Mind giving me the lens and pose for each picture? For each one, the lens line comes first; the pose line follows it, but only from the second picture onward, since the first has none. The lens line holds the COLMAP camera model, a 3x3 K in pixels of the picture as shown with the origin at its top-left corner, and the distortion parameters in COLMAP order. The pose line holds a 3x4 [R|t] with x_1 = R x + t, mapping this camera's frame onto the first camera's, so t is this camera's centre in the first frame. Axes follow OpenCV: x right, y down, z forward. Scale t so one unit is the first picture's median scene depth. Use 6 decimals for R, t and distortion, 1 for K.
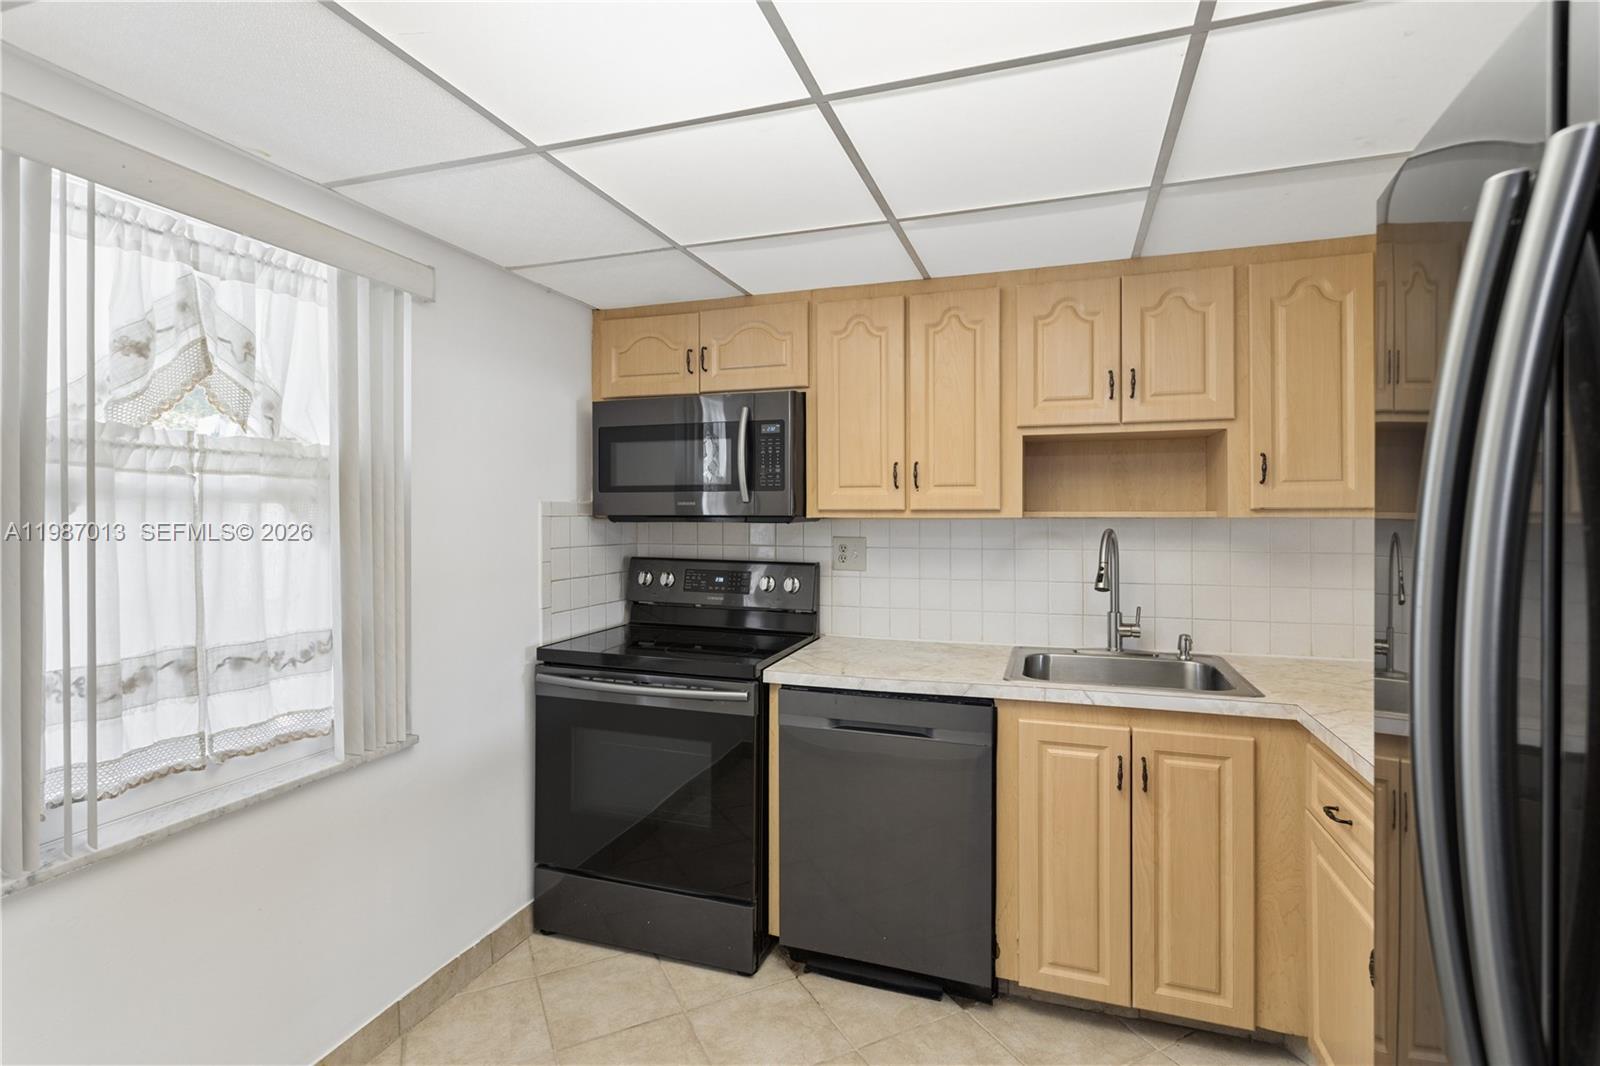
lens RADIAL K [[754.6, 0, 805.9], [0, 754.6, 512.6], [0, 0, 1]] dist [0.005062, 0.000338]
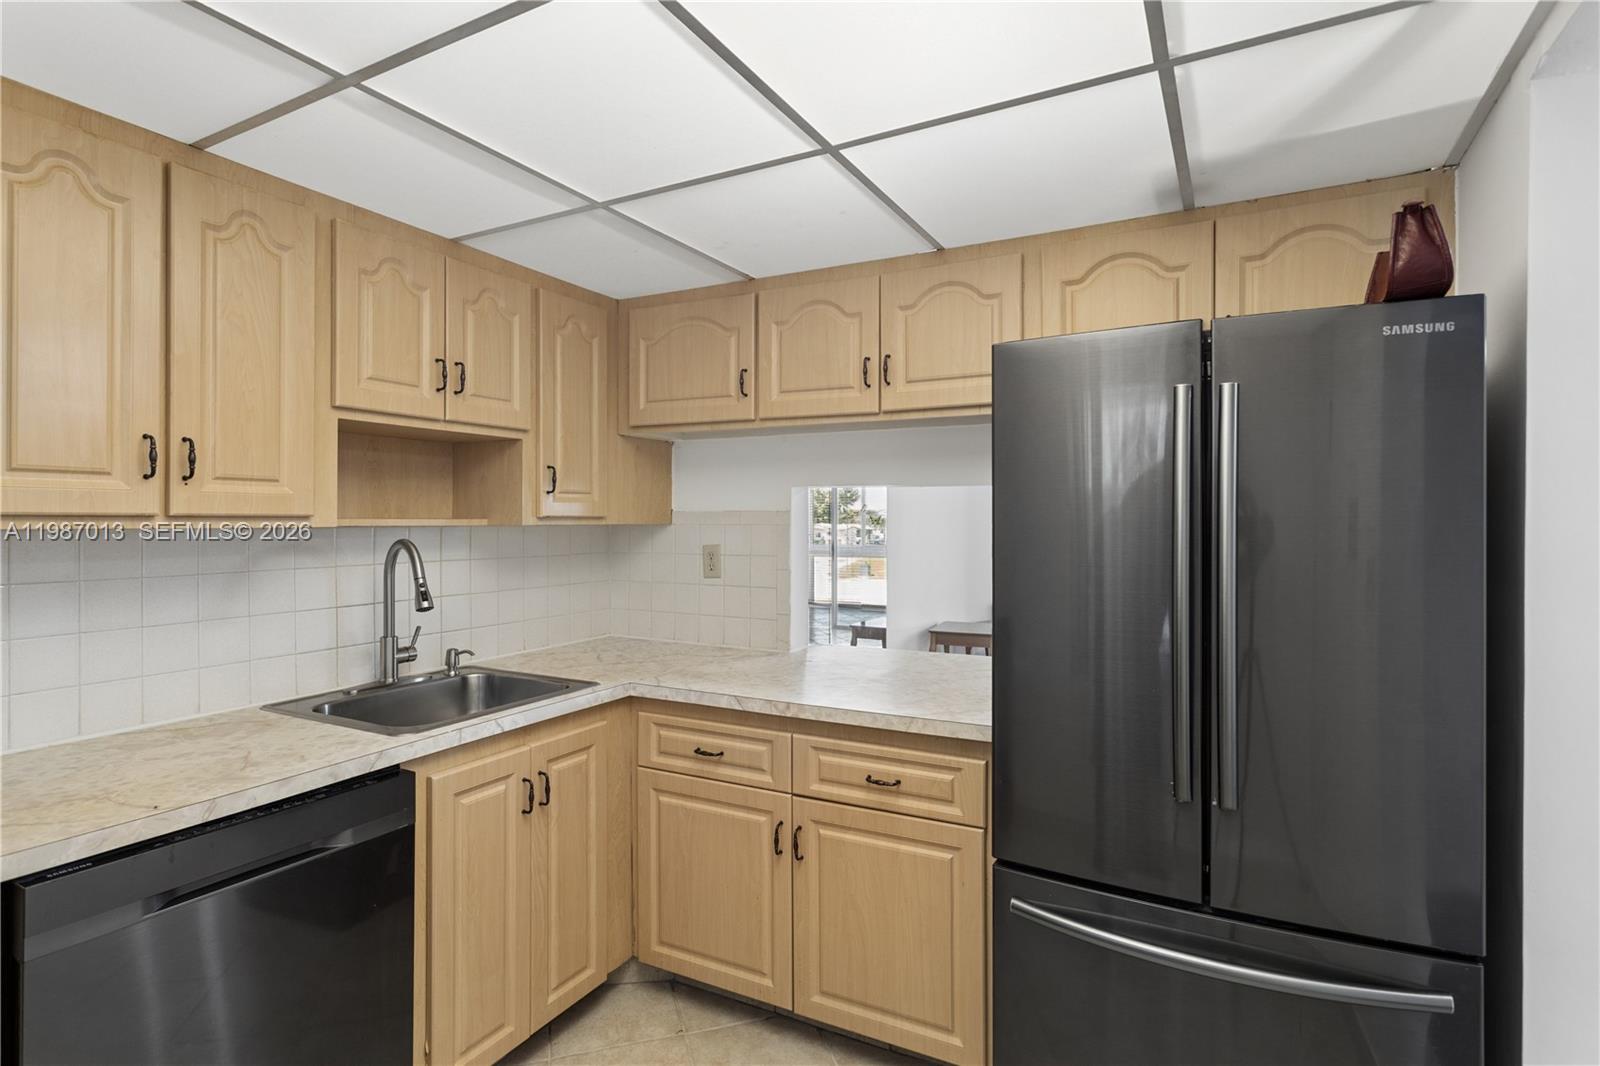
lens RADIAL K [[805.6, 0, 798.9], [0, 805.6, 522.6], [0, 0, 1]] dist [0.001788, 0.000858]
pose [[0.176501, -0.001326, 0.984300, -0.462035], [-0.000516, 0.999999, 0.001440, 0.001024], [-0.984300, -0.000762, 0.176500, 0.434860]]
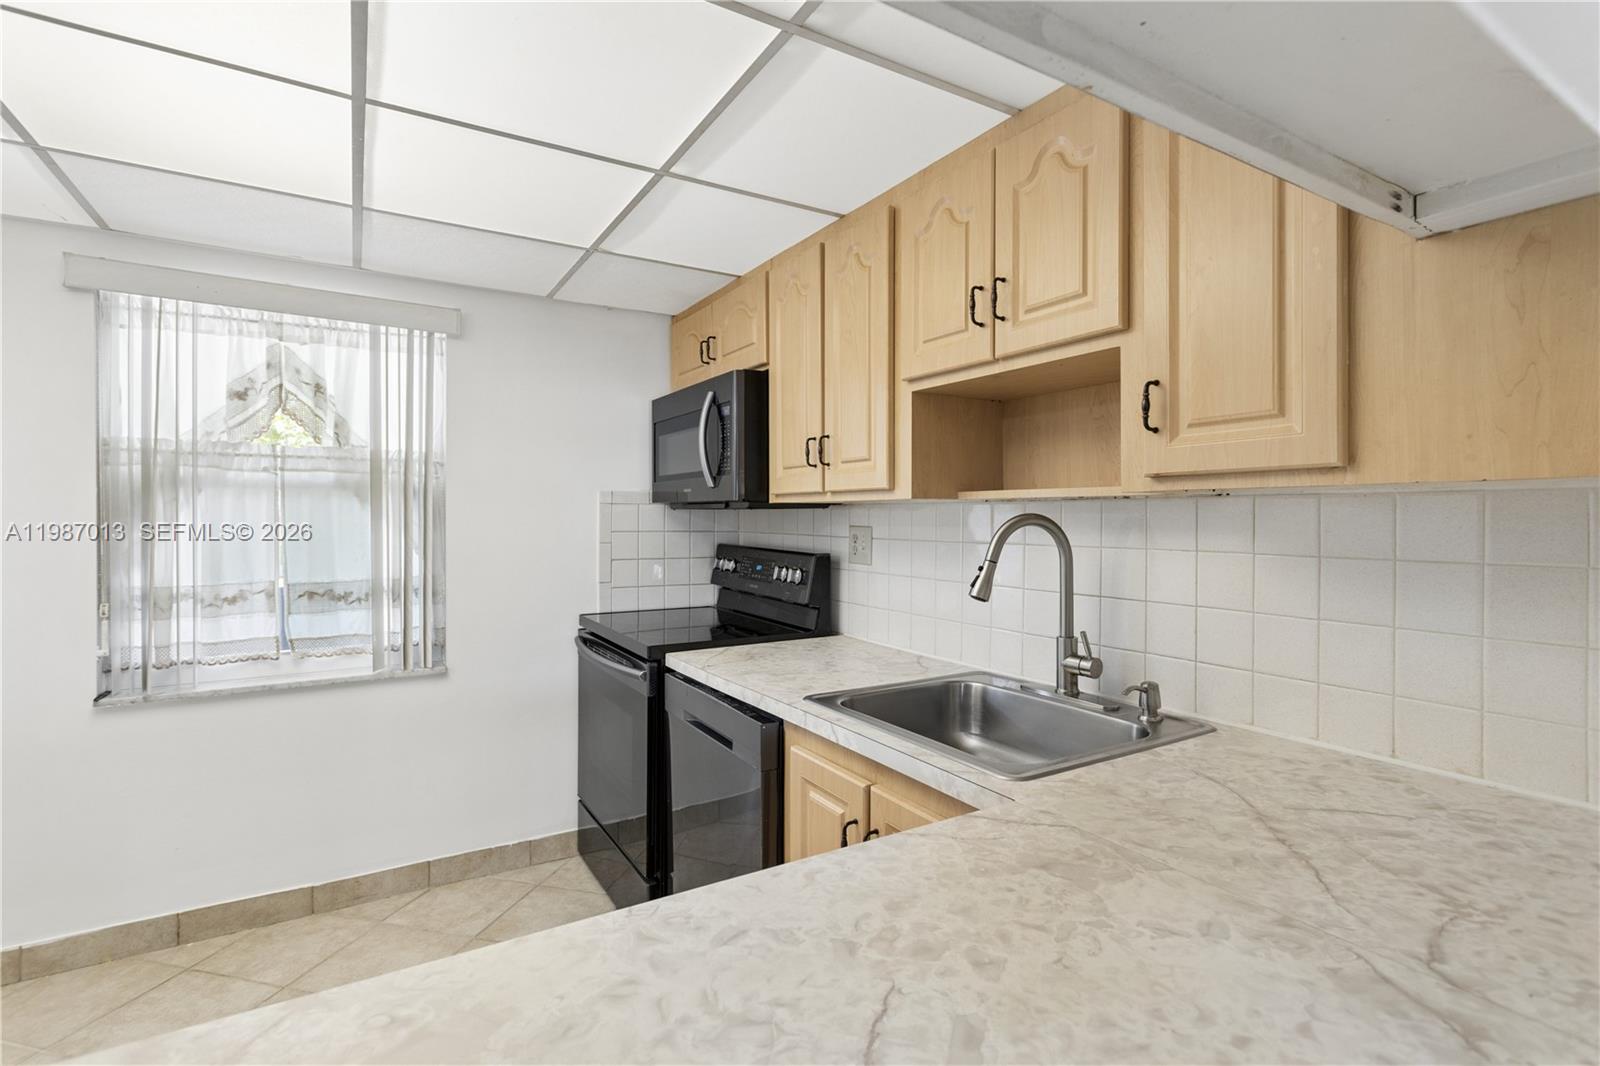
lens RADIAL K [[754.6, 0, 811.4], [0, 754.6, 520.5], [0, 0, 1]] dist [0.005062, 0.000338]
pose [[0.763630, 0.007635, -0.645608, 0.763279], [-0.003701, 0.999965, 0.007448, 0.025248], [0.645643, -0.003298, 0.763632, 0.375185]]
